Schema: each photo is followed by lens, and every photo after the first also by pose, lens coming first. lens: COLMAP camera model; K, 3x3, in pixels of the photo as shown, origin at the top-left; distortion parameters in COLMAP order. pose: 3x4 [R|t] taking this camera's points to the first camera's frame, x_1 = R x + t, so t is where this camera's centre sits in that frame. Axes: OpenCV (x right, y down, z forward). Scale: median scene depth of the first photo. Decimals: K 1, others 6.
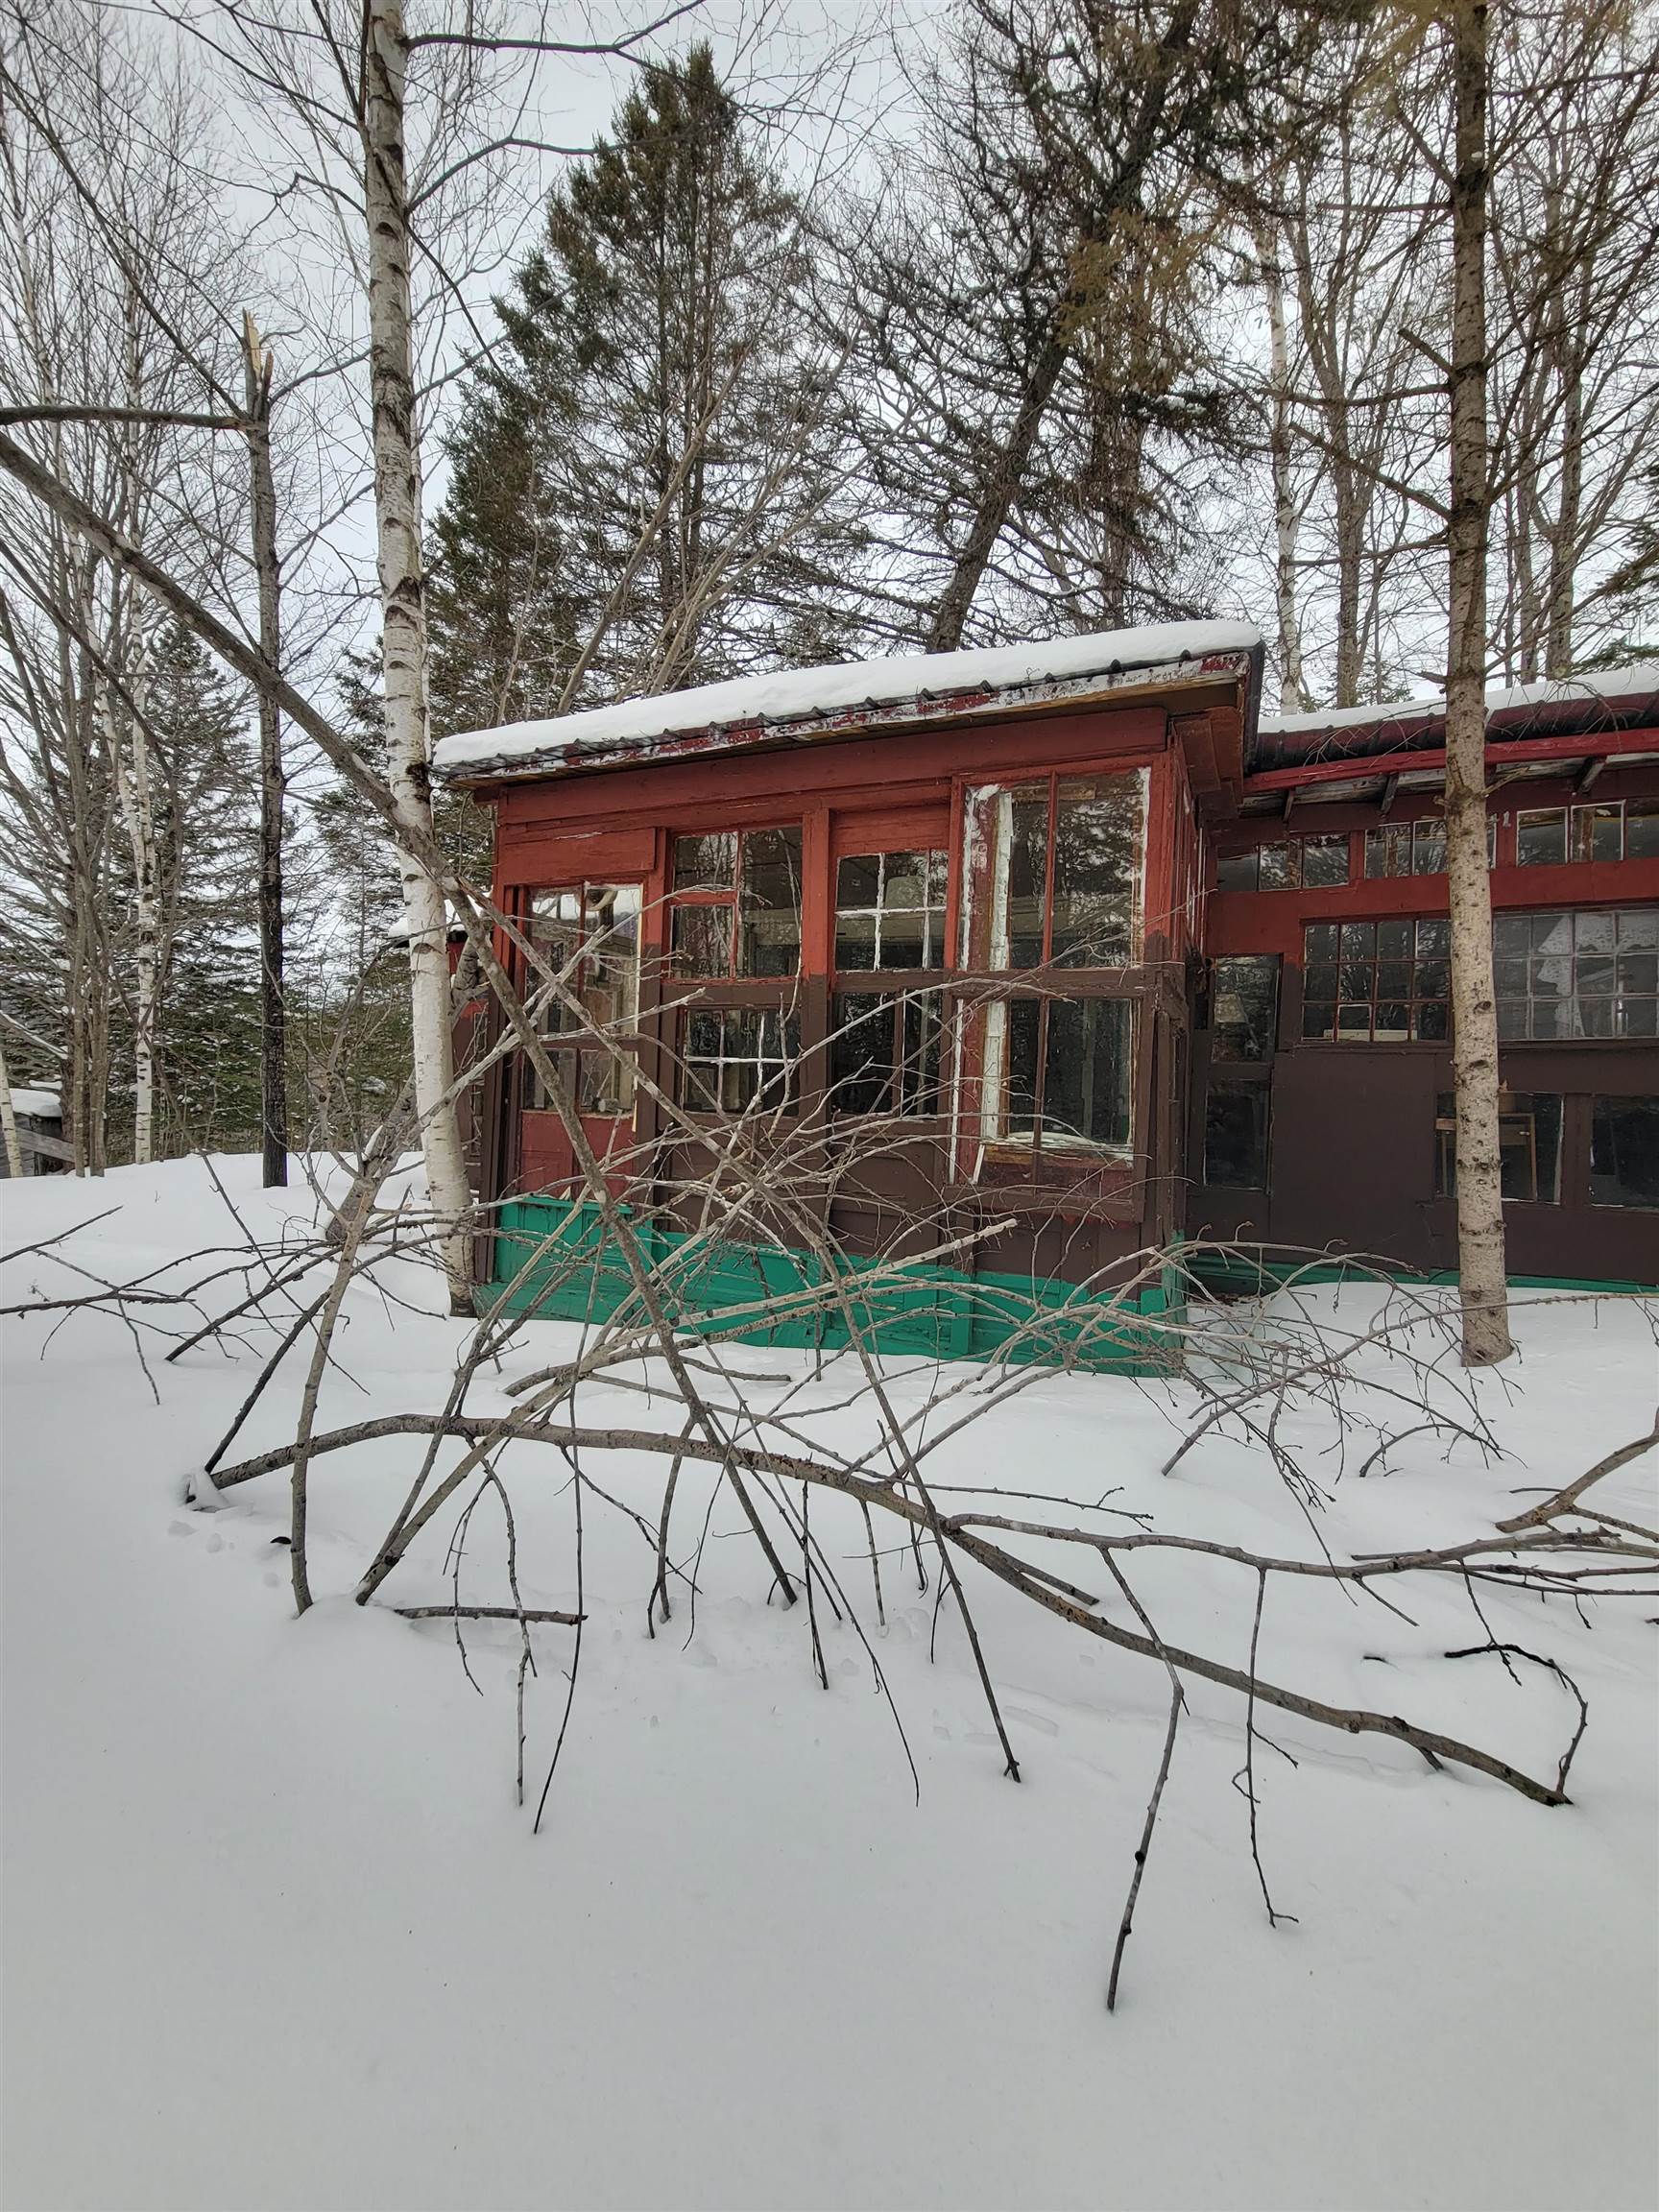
lens RADIAL K [[900.8, 0, 829.5], [0, 900.8, 1106.0], [0, 0, 1]] dist [-0.003204, -0.000029]
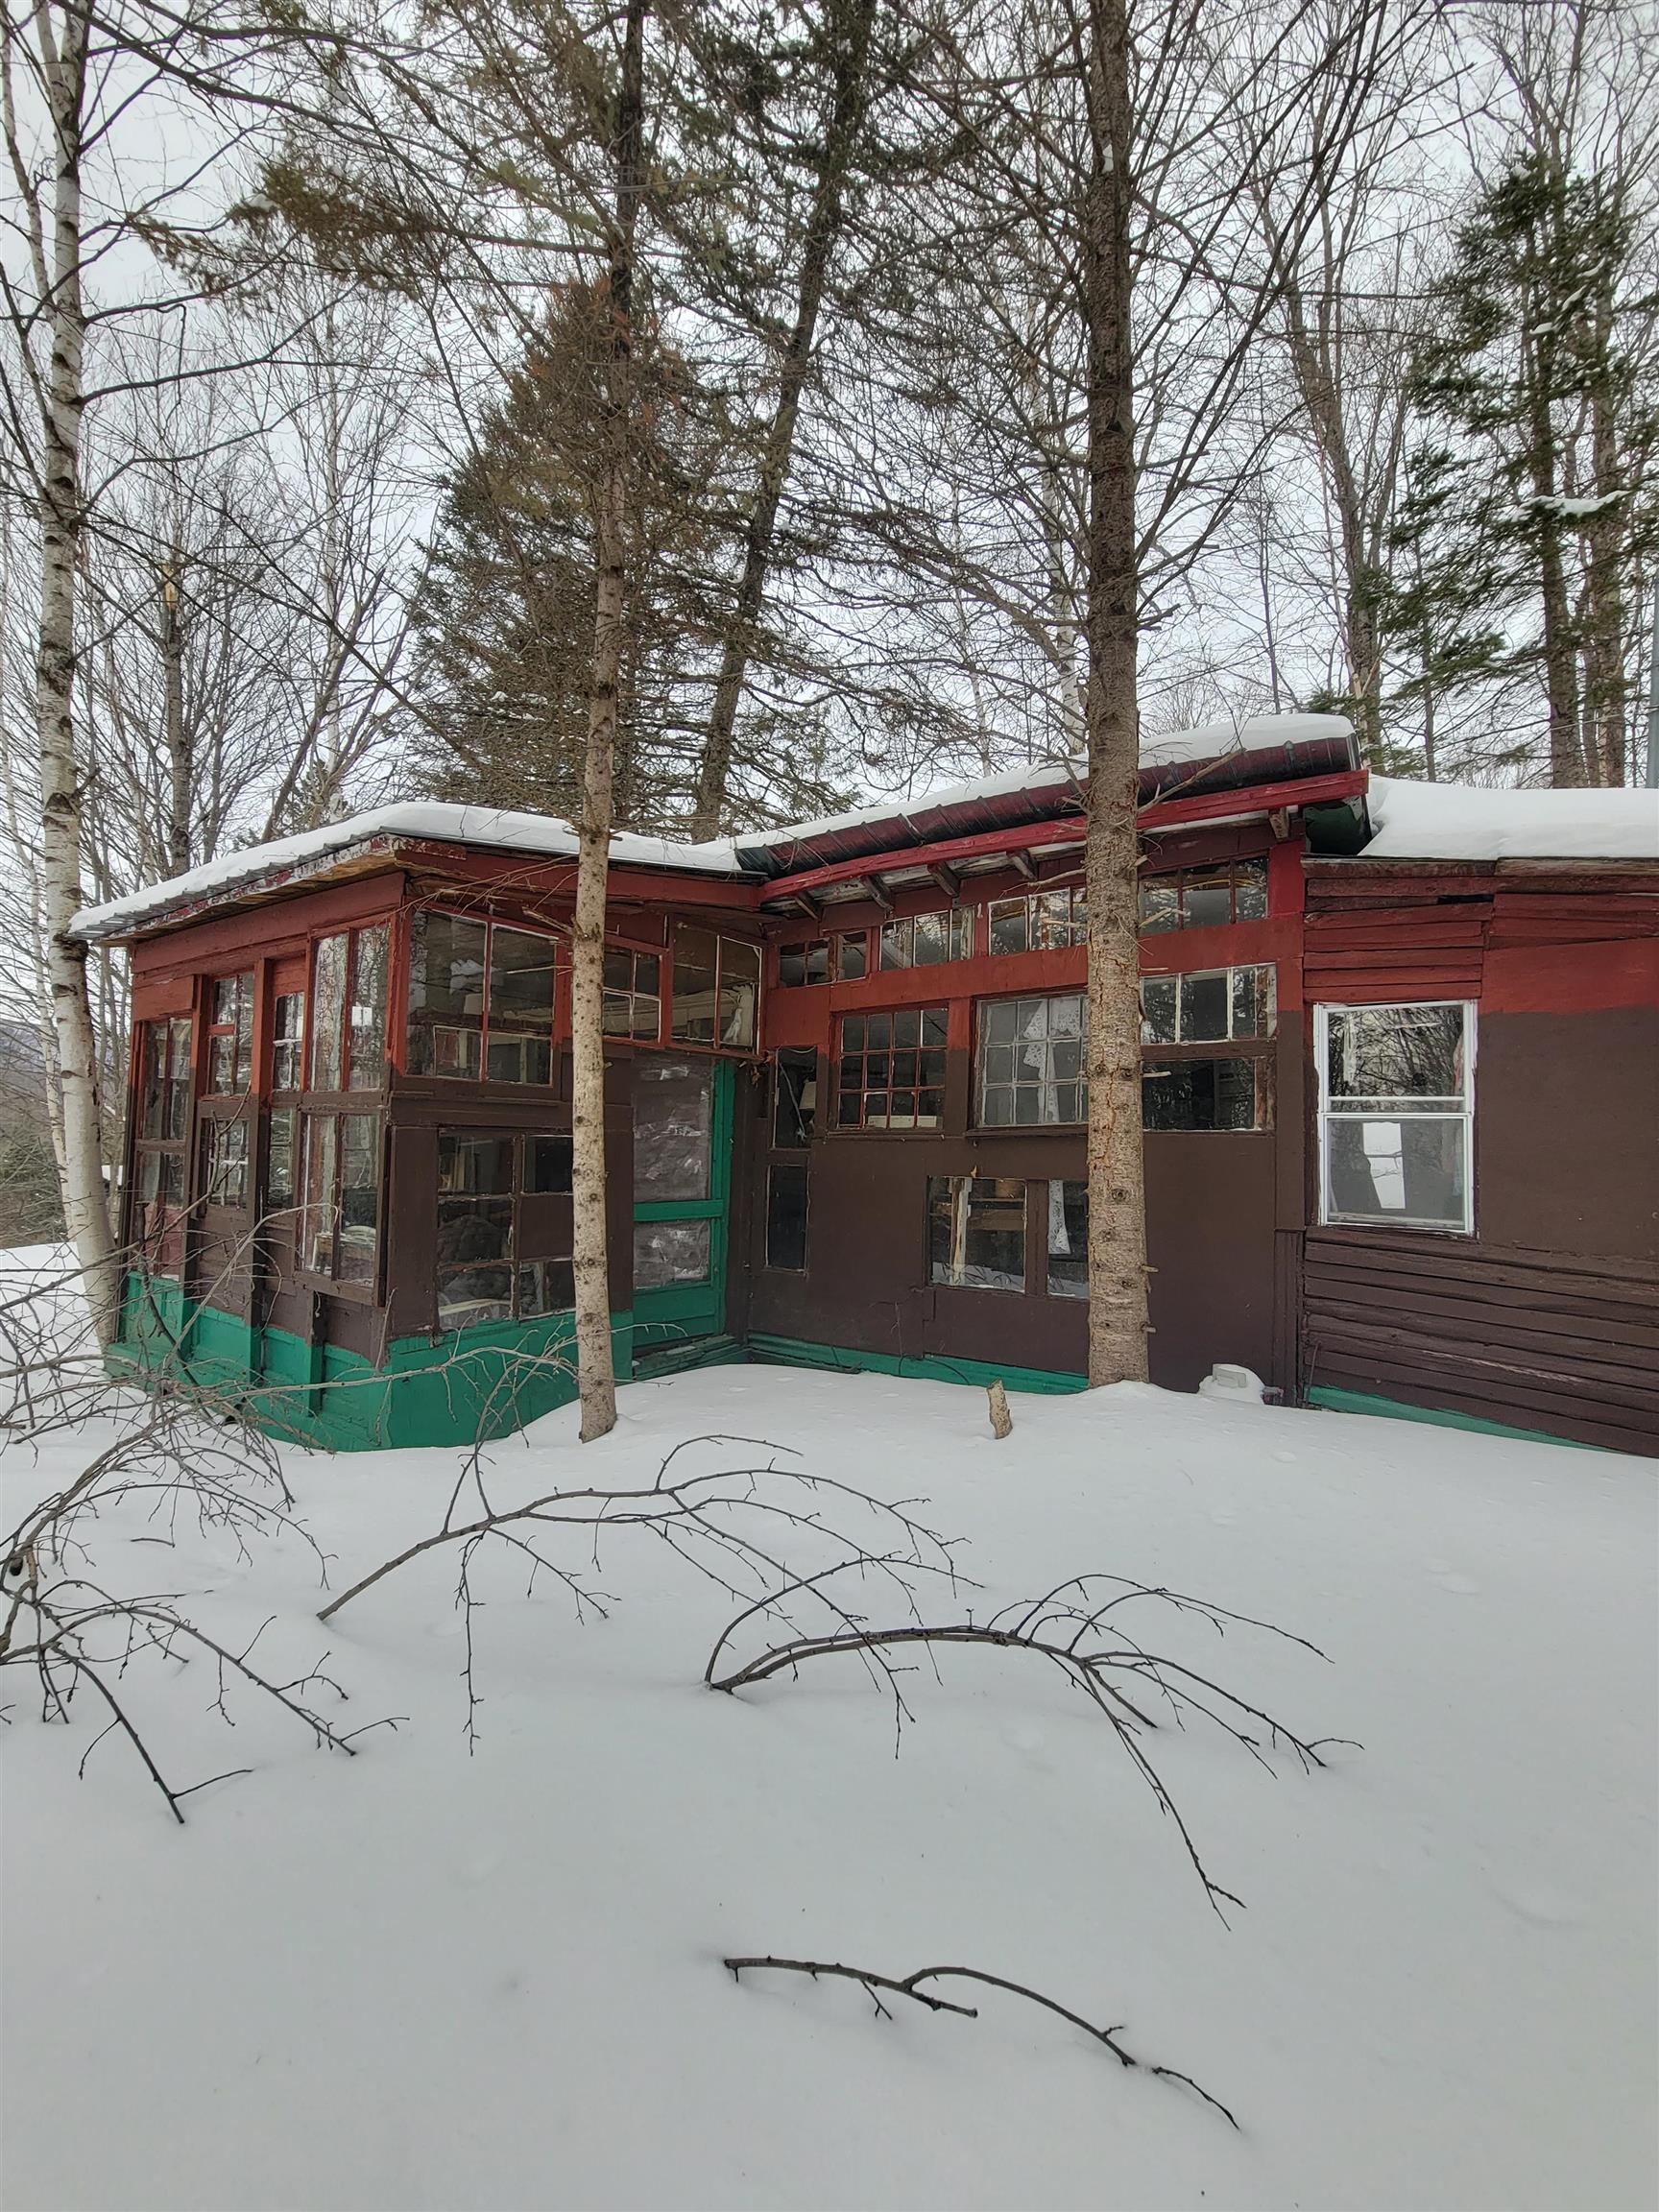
lens RADIAL K [[900.8, 0, 829.5], [0, 900.8, 1106.0], [0, 0, 1]] dist [-0.003204, -0.000029]
pose [[0.980319, -0.023690, -0.195994, 0.785642], [0.012089, 0.998114, -0.060180, -0.036692], [0.197050, 0.056626, 0.978757, -0.029137]]
